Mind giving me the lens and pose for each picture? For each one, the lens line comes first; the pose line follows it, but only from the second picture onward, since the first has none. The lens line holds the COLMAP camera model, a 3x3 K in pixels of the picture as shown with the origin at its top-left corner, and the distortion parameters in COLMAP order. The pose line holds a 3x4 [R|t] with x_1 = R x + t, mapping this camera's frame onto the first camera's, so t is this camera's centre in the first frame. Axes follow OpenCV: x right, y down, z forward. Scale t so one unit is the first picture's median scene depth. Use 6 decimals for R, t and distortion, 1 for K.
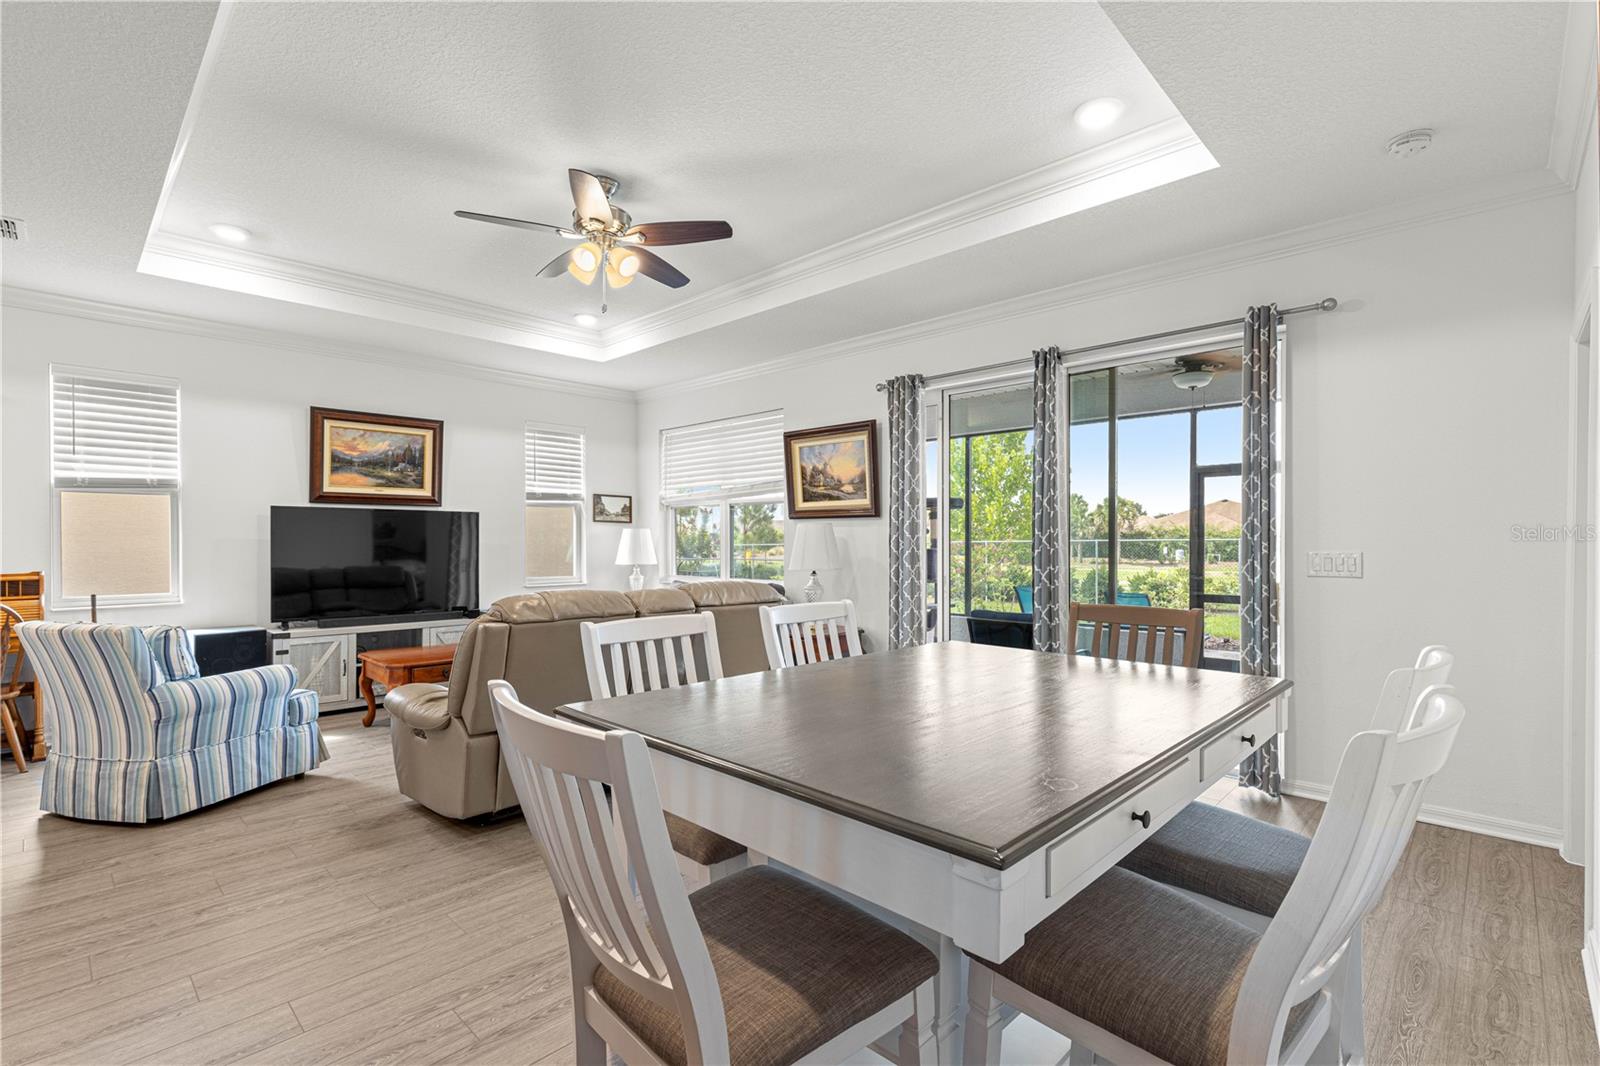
lens RADIAL K [[716.8, 0, 801.0], [0, 716.8, 545.2], [0, 0, 1]] dist [0.007210, -0.003030]
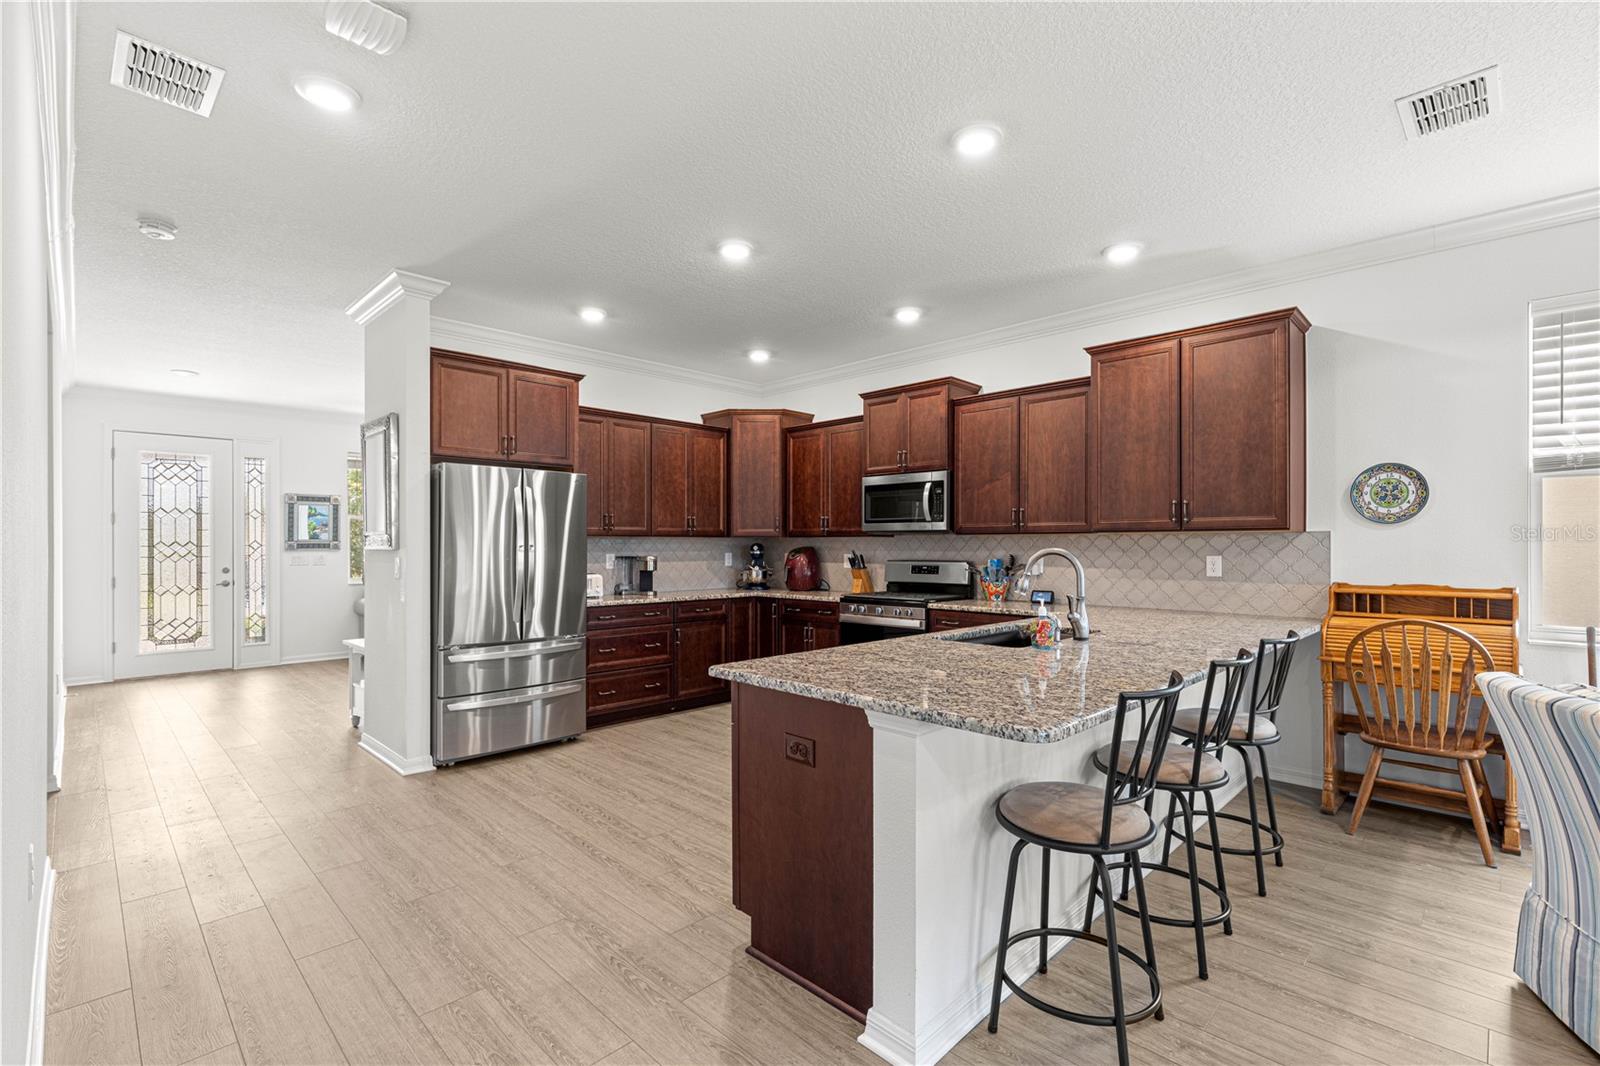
lens RADIAL K [[716.8, 0, 806.0], [0, 716.8, 542.3], [0, 0, 1]] dist [0.007210, -0.003030]
pose [[-0.015864, 0.002120, -0.999872, -0.252645], [-0.007791, 0.999967, 0.002244, -0.005206], [0.999844, 0.007826, -0.015847, 0.234500]]
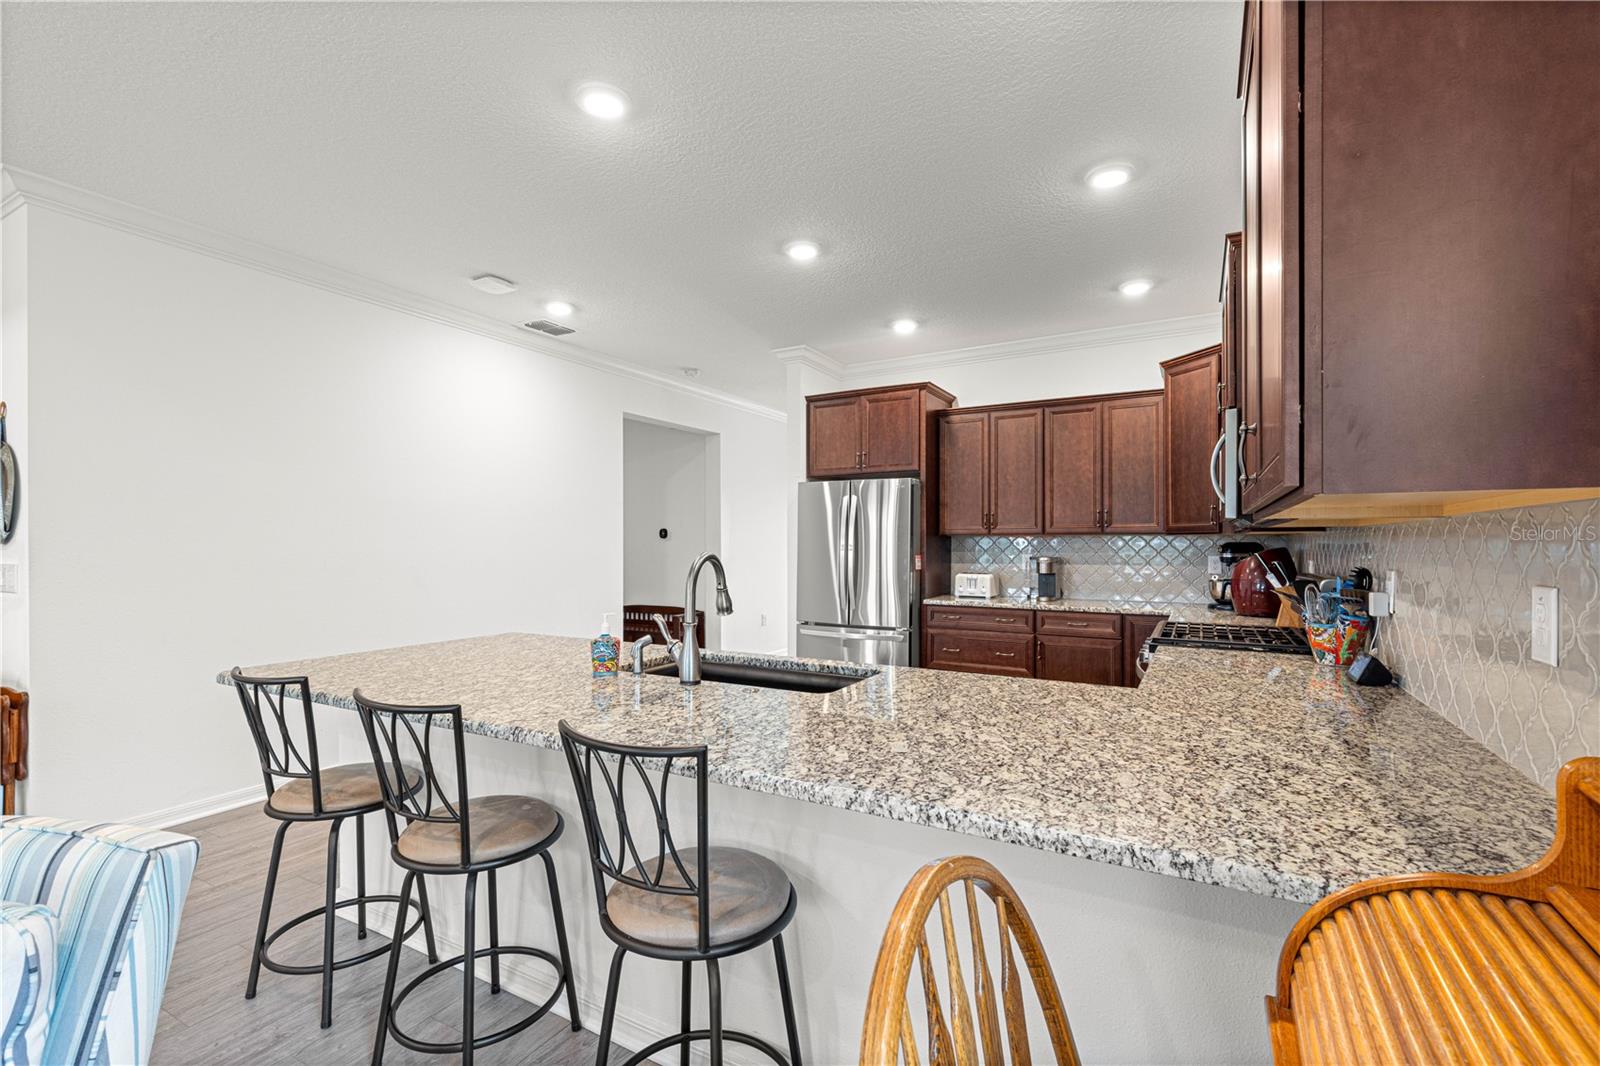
lens RADIAL K [[716.8, 0, 795.4], [0, 716.8, 541.5], [0, 0, 1]] dist [0.007210, -0.003030]
pose [[-0.971825, 0.009194, -0.235526, -0.758262], [0.006743, 0.999914, 0.011213, -0.013879], [0.235609, 0.009309, -0.971803, 0.808878]]
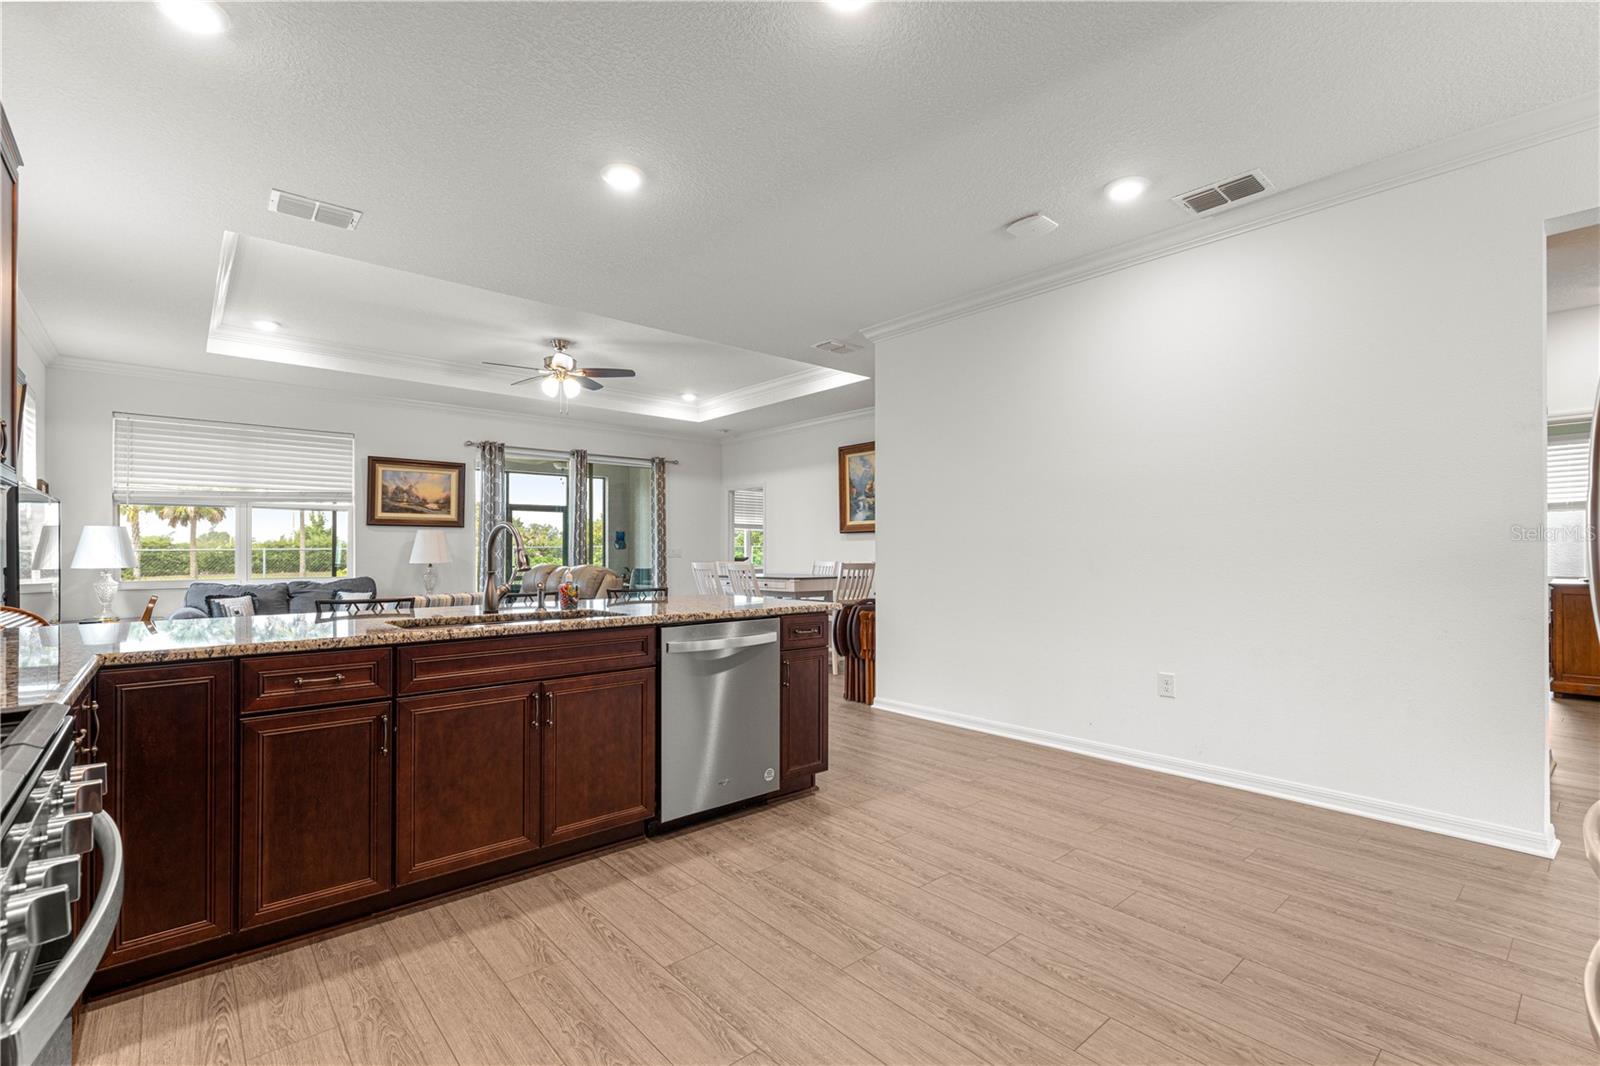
lens RADIAL K [[716.8, 0, 798.7], [0, 716.8, 543.5], [0, 0, 1]] dist [0.007210, -0.003030]
pose [[0.097962, 0.013692, 0.995096, -1.309206], [0.012196, 0.999814, -0.014958, 0.025224], [-0.995115, 0.013602, 0.097777, 0.147066]]
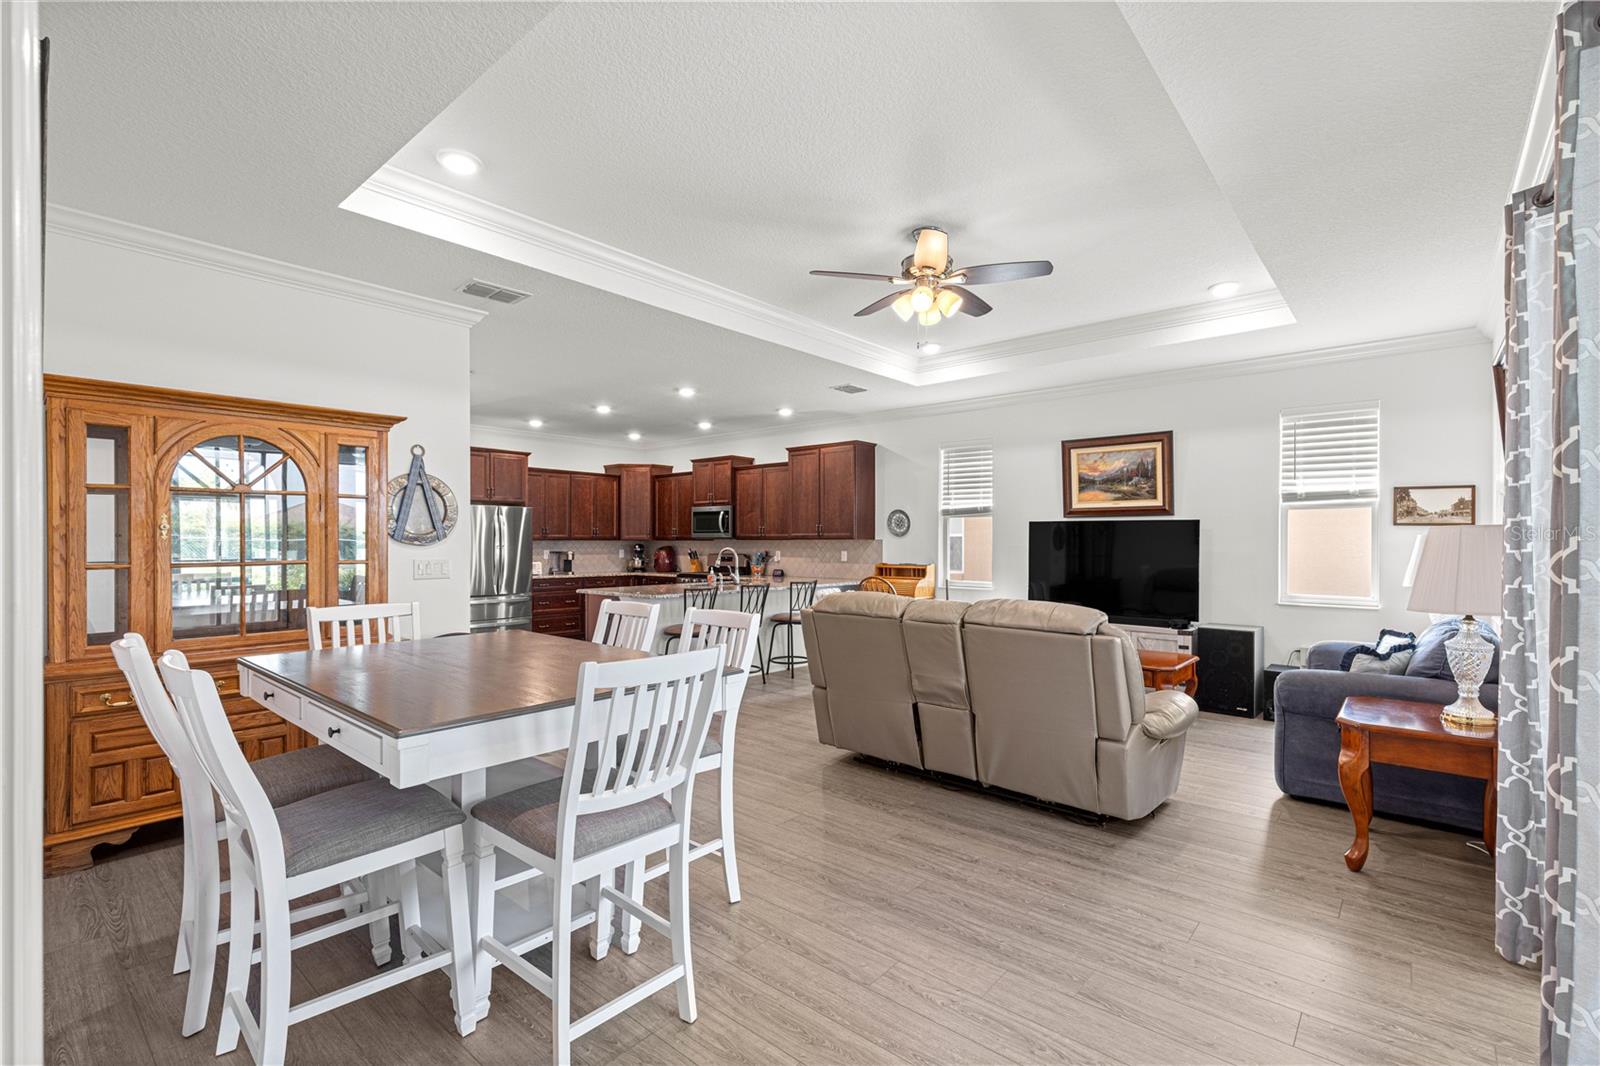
lens RADIAL K [[716.8, 0, 811.8], [0, 716.8, 541.6], [0, 0, 1]] dist [0.007210, -0.003030]
pose [[0.056197, 0.002388, -0.998417, 0.536087], [-0.010846, 0.999940, 0.001781, -0.015184], [0.998361, 0.010728, 0.056220, 0.494486]]
